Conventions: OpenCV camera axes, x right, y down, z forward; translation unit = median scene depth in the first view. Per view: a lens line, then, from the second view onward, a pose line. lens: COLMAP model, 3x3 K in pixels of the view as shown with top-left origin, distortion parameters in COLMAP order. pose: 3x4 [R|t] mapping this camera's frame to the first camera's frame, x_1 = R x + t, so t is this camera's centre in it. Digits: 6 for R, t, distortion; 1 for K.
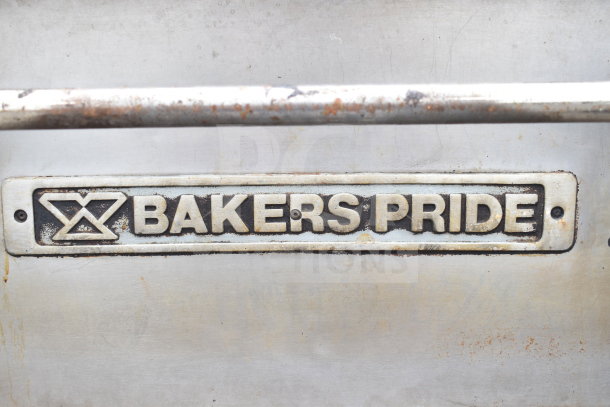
lens RADIAL K [[804.5, 0, 305.0], [0, 804.5, 203.5], [0, 0, 1]] dist [-0.030251, -0.027418]
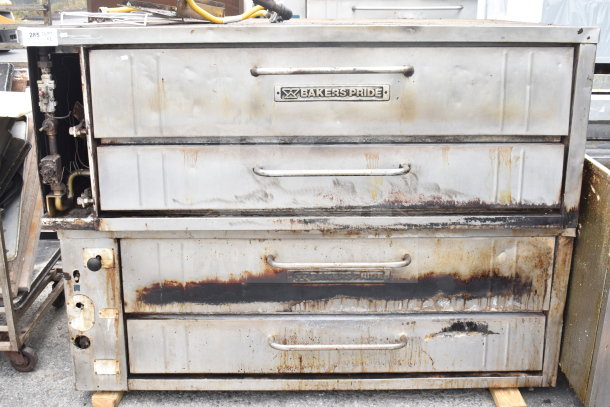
lens RADIAL K [[679.5, 0, 305.0], [0, 679.5, 203.5], [0, 0, 1]] dist [-0.075888, -0.001279]
pose [[0.999988, 0.000627, -0.004814, -0.166986], [-0.000317, 0.997934, 0.064243, 0.428554], [0.004844, -0.064241, 0.997923, -3.244106]]
